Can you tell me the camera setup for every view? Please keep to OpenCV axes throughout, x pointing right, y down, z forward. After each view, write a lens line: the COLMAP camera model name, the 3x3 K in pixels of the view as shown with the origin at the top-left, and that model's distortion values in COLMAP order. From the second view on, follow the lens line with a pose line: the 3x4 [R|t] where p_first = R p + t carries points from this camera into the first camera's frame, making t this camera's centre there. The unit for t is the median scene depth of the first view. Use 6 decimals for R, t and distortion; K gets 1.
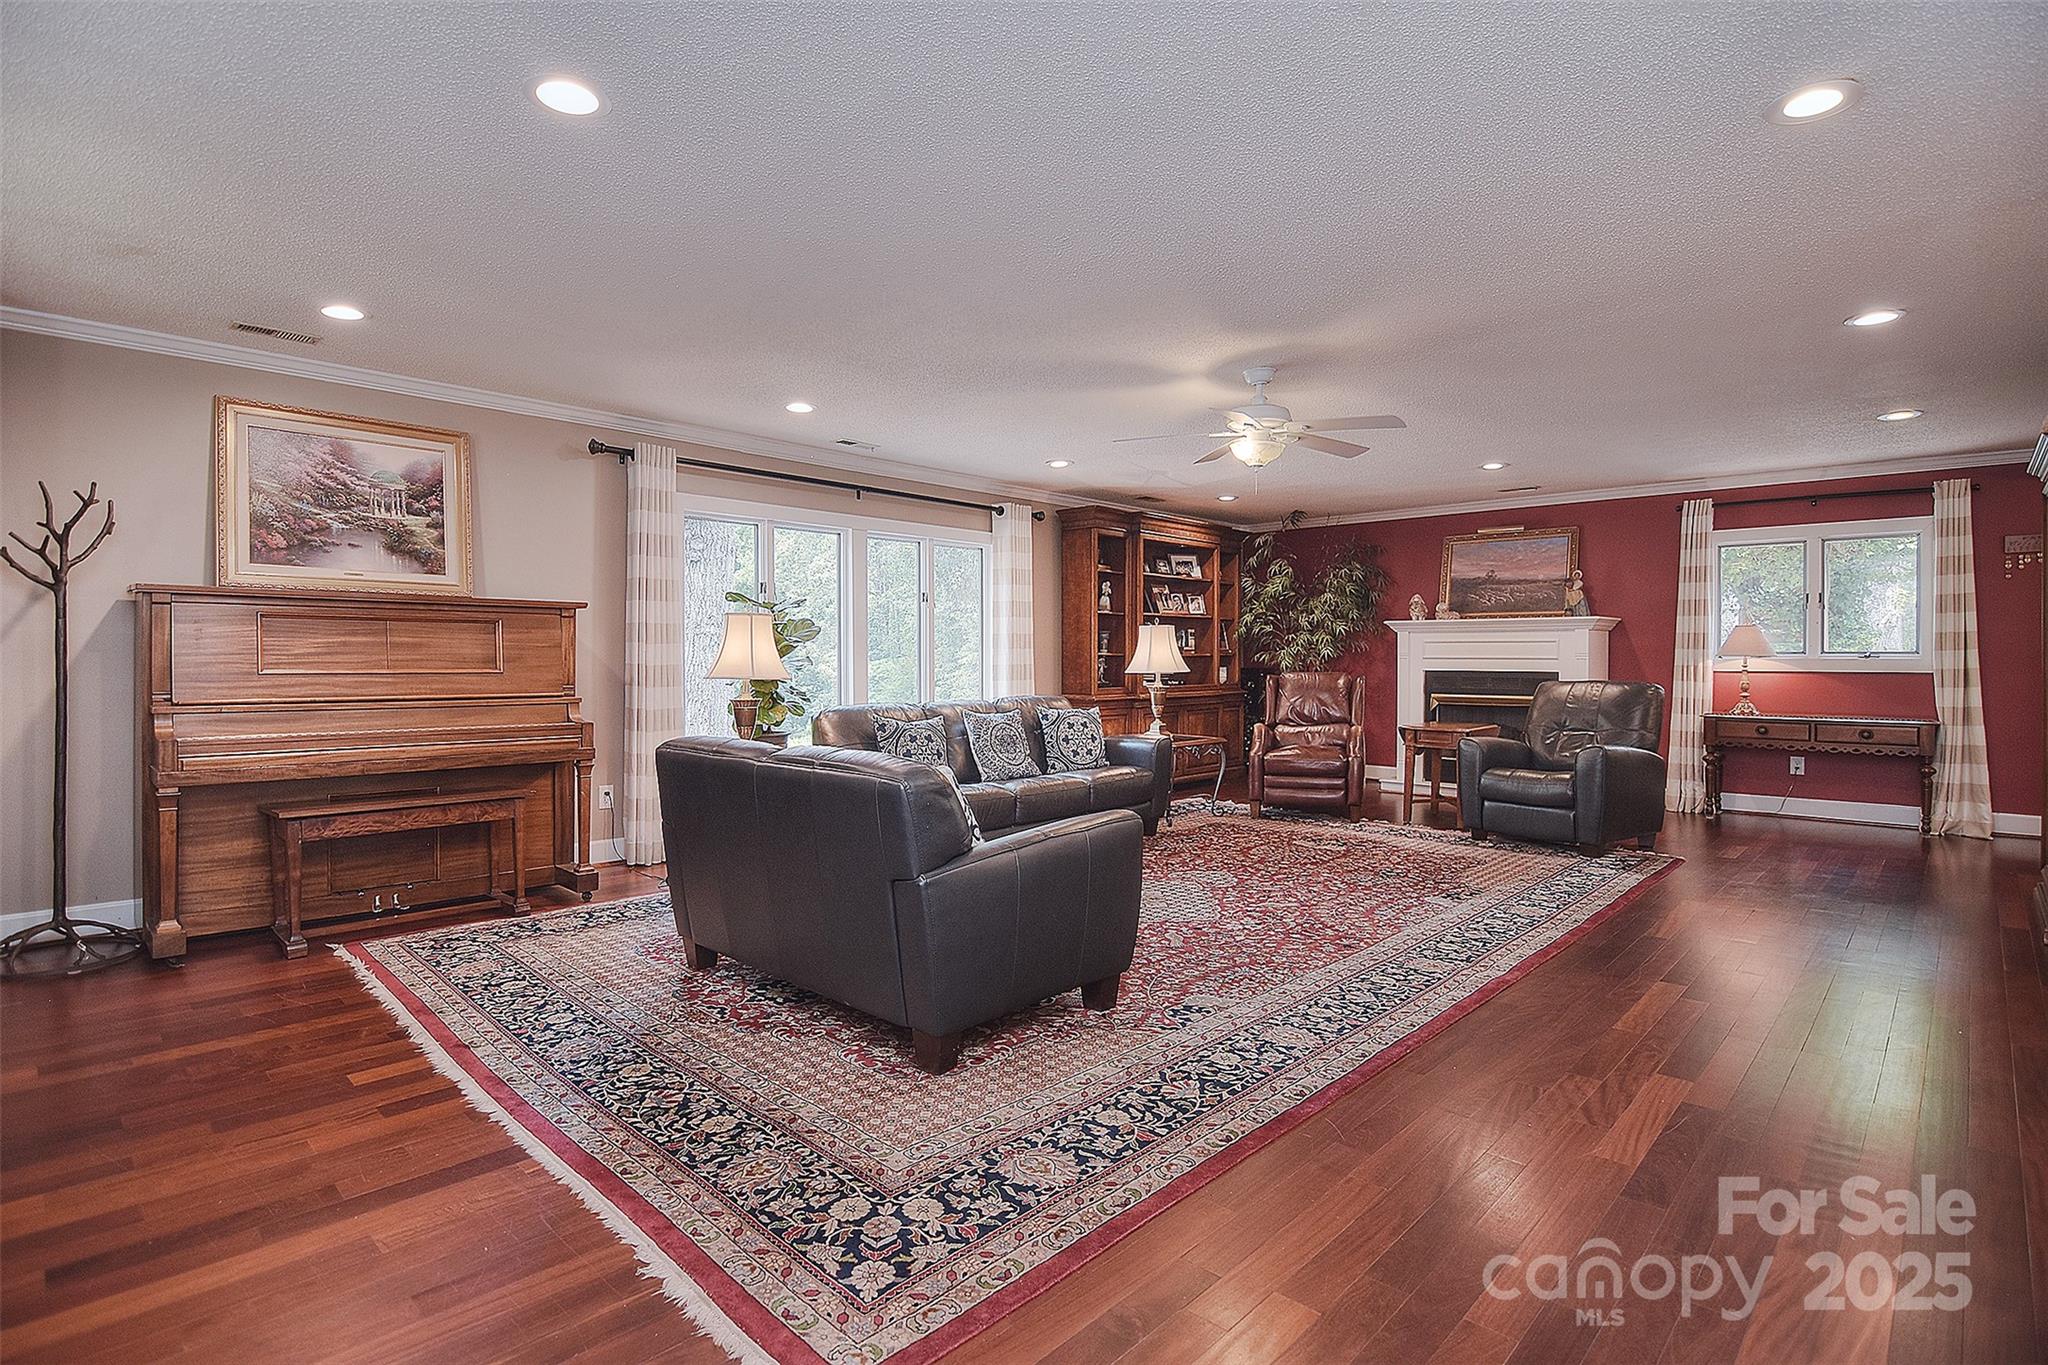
lens RADIAL K [[989.5, 0, 1025.2], [0, 989.5, 668.9], [0, 0, 1]] dist [-0.018007, -0.001237]
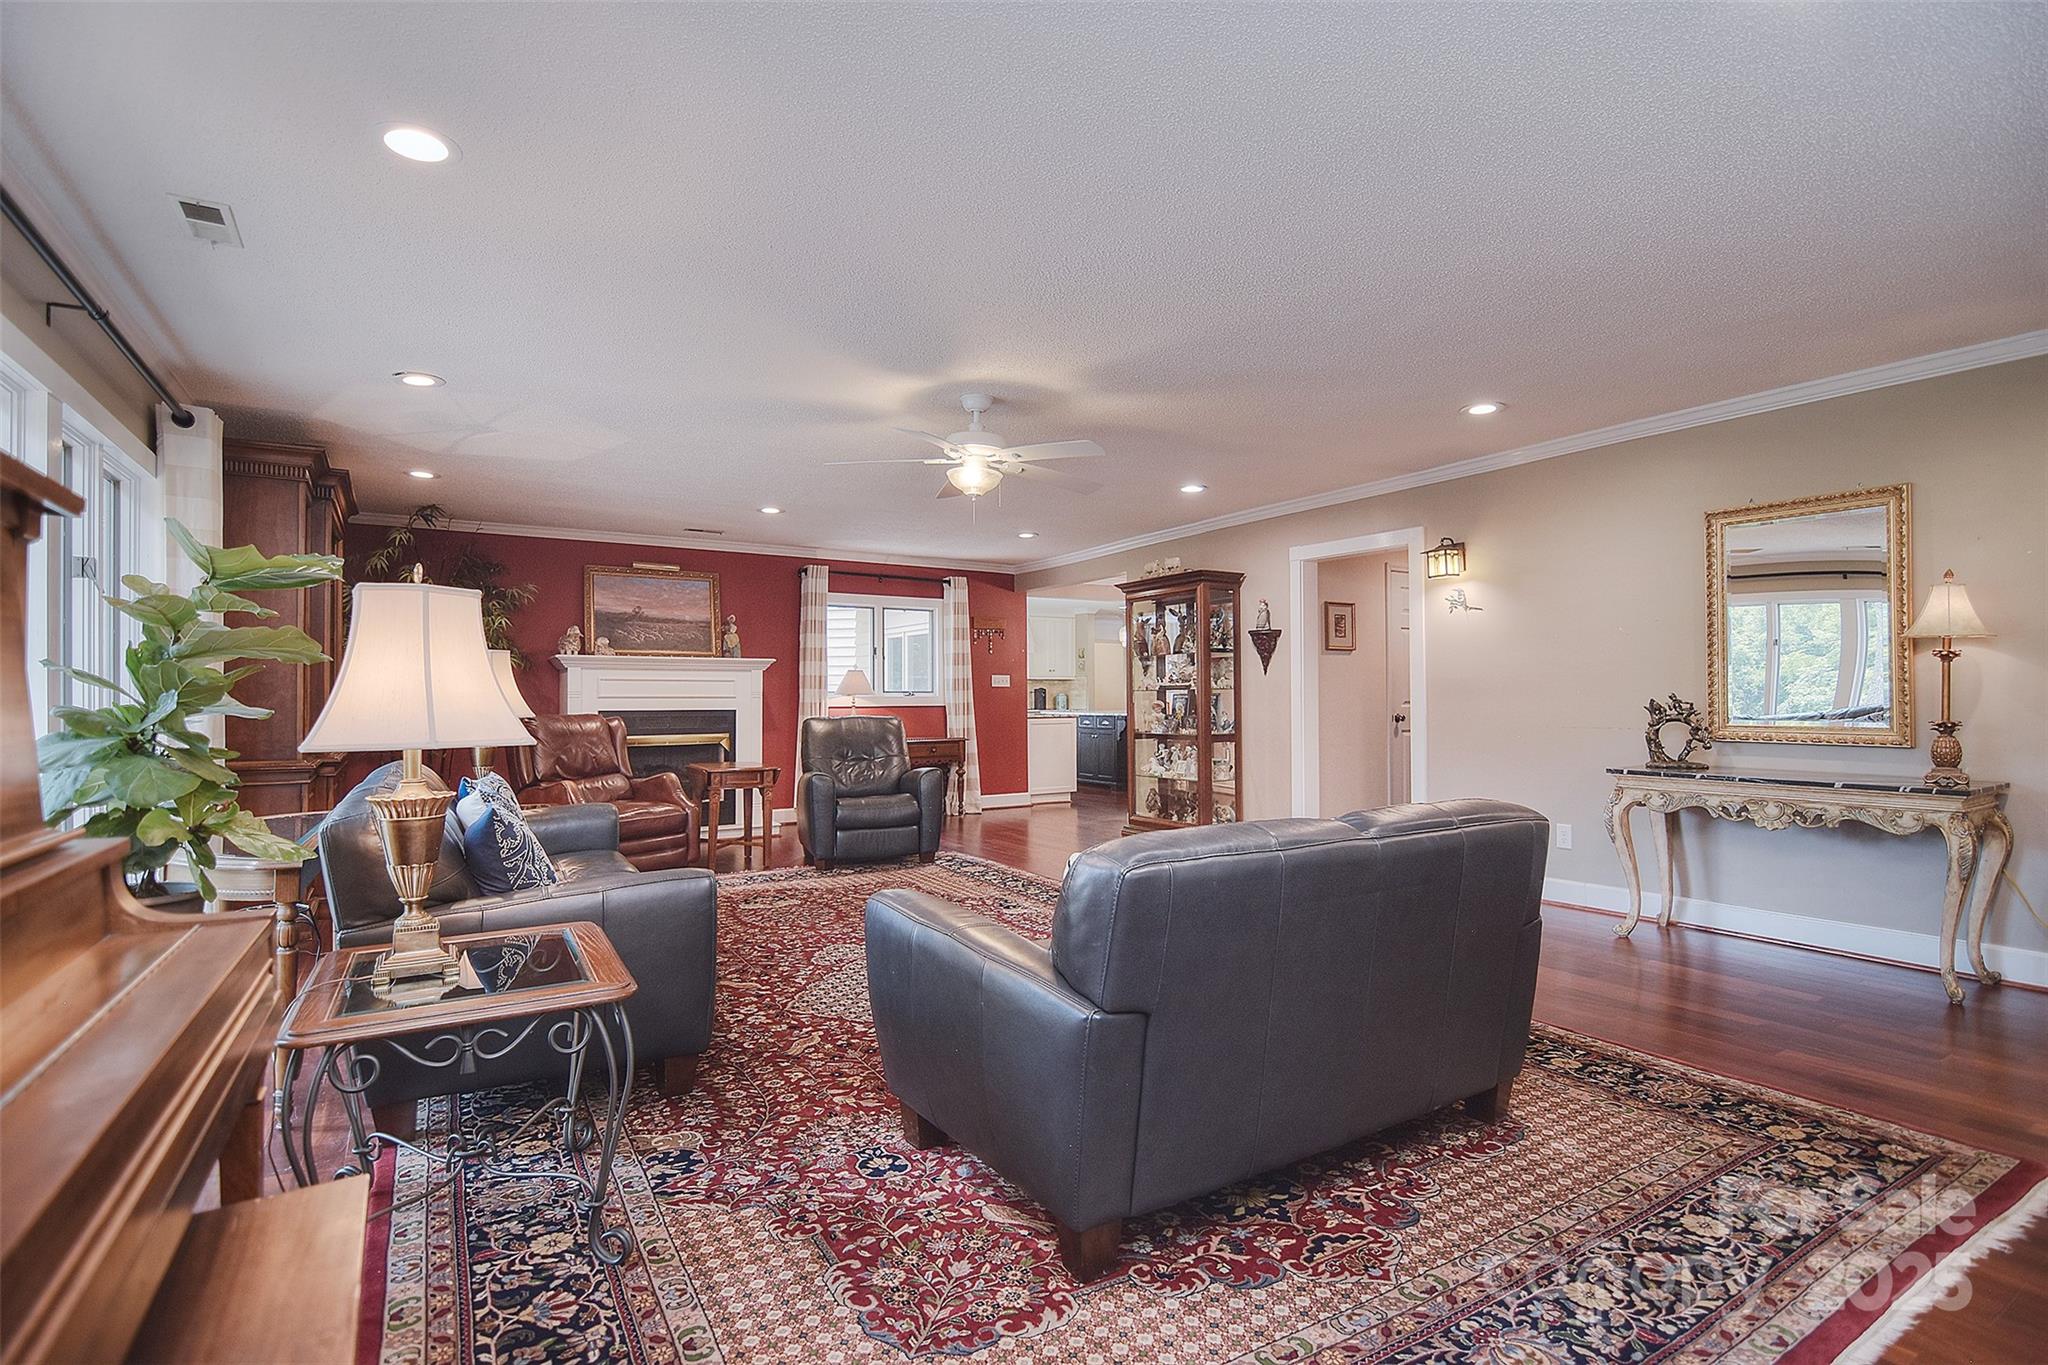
lens RADIAL K [[989.5, 0, 1028.6], [0, 989.5, 694.2], [0, 0, 1]] dist [-0.018007, -0.001237]
pose [[0.247145, 0.000706, 0.968978, -0.452002], [0.011907, 0.999922, -0.003766, -0.006388], [-0.968905, 0.012468, 0.247117, 0.471252]]
